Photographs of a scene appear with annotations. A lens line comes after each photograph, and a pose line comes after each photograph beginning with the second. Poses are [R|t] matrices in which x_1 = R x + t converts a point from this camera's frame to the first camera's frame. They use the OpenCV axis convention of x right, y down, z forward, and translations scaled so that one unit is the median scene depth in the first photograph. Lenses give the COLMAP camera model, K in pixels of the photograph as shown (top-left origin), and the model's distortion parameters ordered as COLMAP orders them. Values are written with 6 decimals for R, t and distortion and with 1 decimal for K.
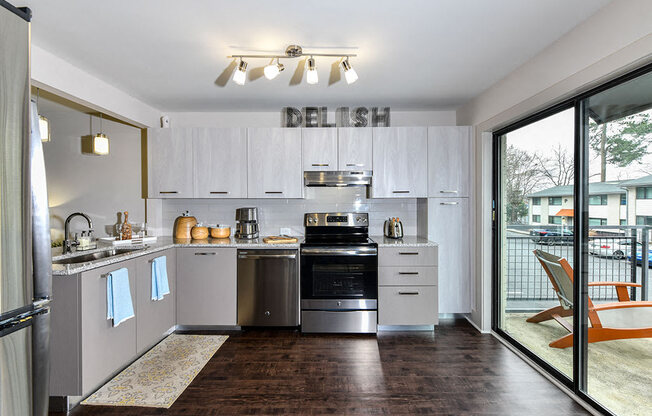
lens RADIAL K [[253.7, 0, 326.0], [0, 253.7, 208.0], [0, 0, 1]] dist [0.001514, -0.000063]
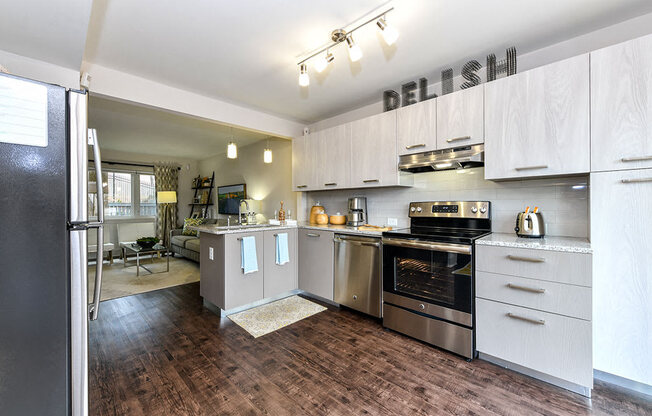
lens RADIAL K [[253.7, 0, 326.0], [0, 253.7, 208.0], [0, 0, 1]] dist [0.001514, -0.000063]
pose [[0.732195, 0.007958, -0.681048, 0.379686], [-0.003476, 0.999962, 0.007948, 0.042314], [0.681086, -0.003453, 0.732195, 0.158697]]
